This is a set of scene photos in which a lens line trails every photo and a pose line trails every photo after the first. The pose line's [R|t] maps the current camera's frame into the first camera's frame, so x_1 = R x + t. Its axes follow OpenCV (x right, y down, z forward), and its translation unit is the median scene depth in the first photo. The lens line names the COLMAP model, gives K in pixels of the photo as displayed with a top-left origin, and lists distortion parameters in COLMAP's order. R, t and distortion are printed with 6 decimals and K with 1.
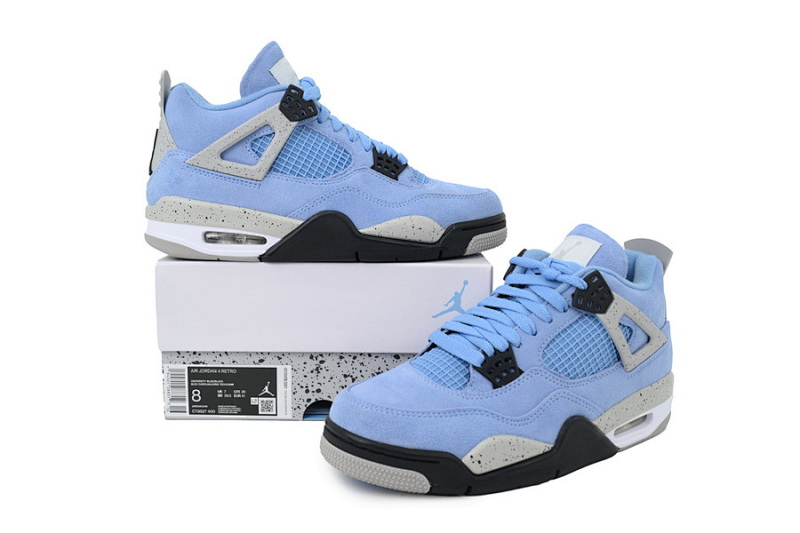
lens RADIAL K [[769.5, 0, 400.0], [0, 769.5, 266.5], [0, 0, 1]] dist [0.004034, 0.000987]
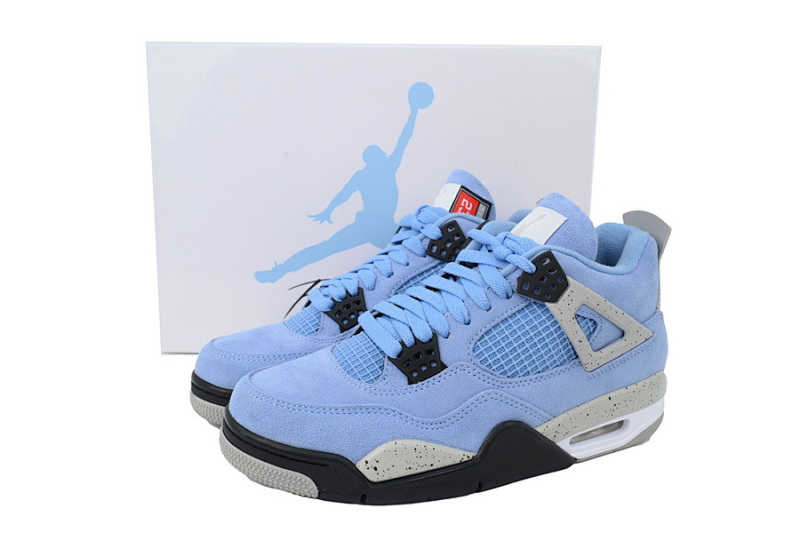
lens RADIAL K [[769.5, 0, 400.0], [0, 769.5, 266.5], [0, 0, 1]] dist [0.004034, 0.000987]
pose [[0.982636, 0.040889, -0.180982, 0.251810], [-0.028648, 0.997154, 0.069739, -0.032177], [0.183319, -0.063344, 0.981011, 0.149354]]
